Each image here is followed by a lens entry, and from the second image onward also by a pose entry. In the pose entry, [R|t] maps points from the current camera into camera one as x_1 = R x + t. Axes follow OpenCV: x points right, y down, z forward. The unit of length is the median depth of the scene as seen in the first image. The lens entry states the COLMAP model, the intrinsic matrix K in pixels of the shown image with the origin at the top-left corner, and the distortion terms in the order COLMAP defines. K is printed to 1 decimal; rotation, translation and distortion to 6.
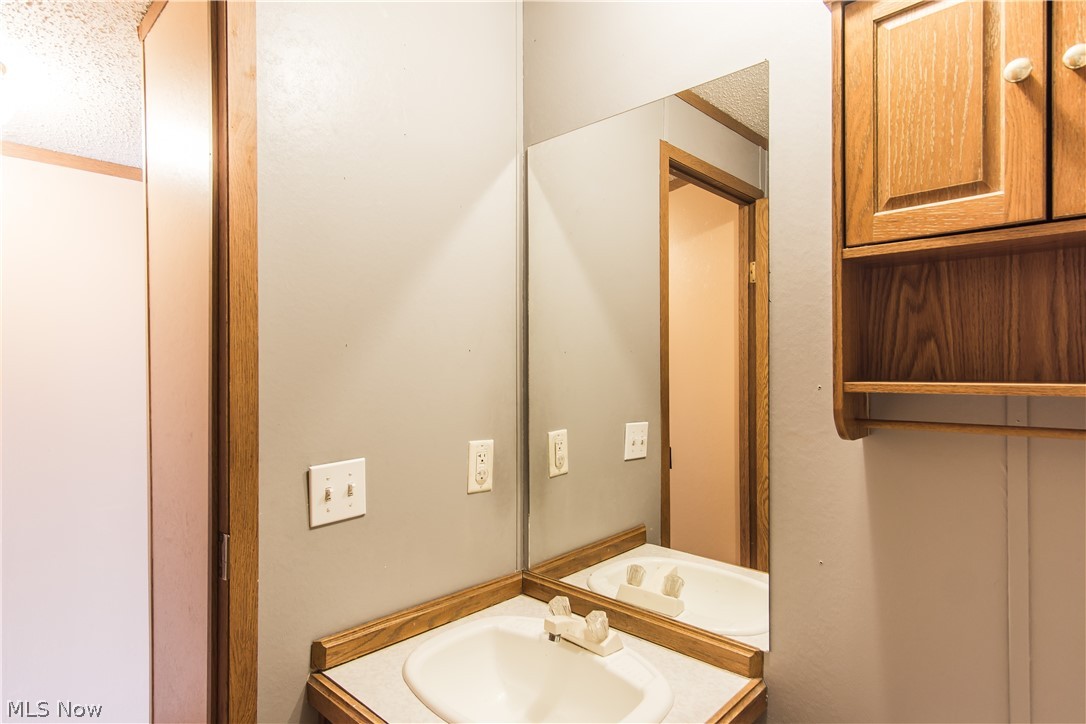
lens RADIAL K [[606.7, 0, 543.1], [0, 606.7, 364.5], [0, 0, 1]] dist [0.001762, 0.004092]
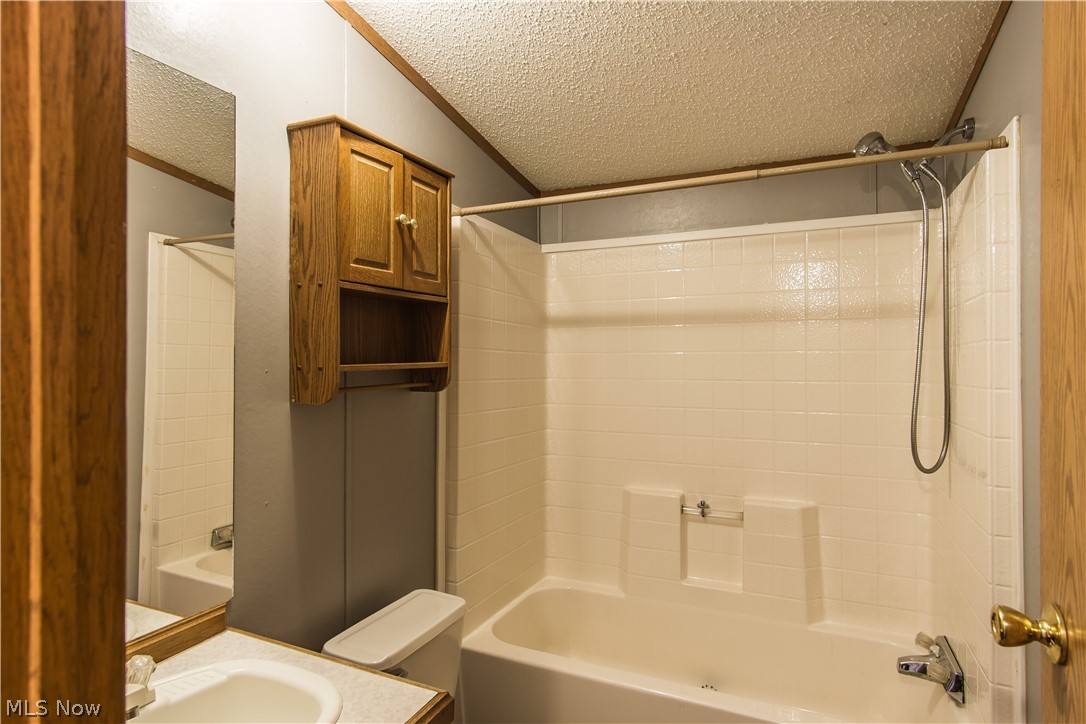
lens RADIAL K [[606.7, 0, 542.3], [0, 606.7, 357.6], [0, 0, 1]] dist [0.001762, 0.004092]
pose [[-0.342252, -0.002075, 0.939606, -1.234789], [-0.001191, 0.999998, 0.001775, 0.005474], [-0.939607, -0.000511, -0.342254, 1.102938]]
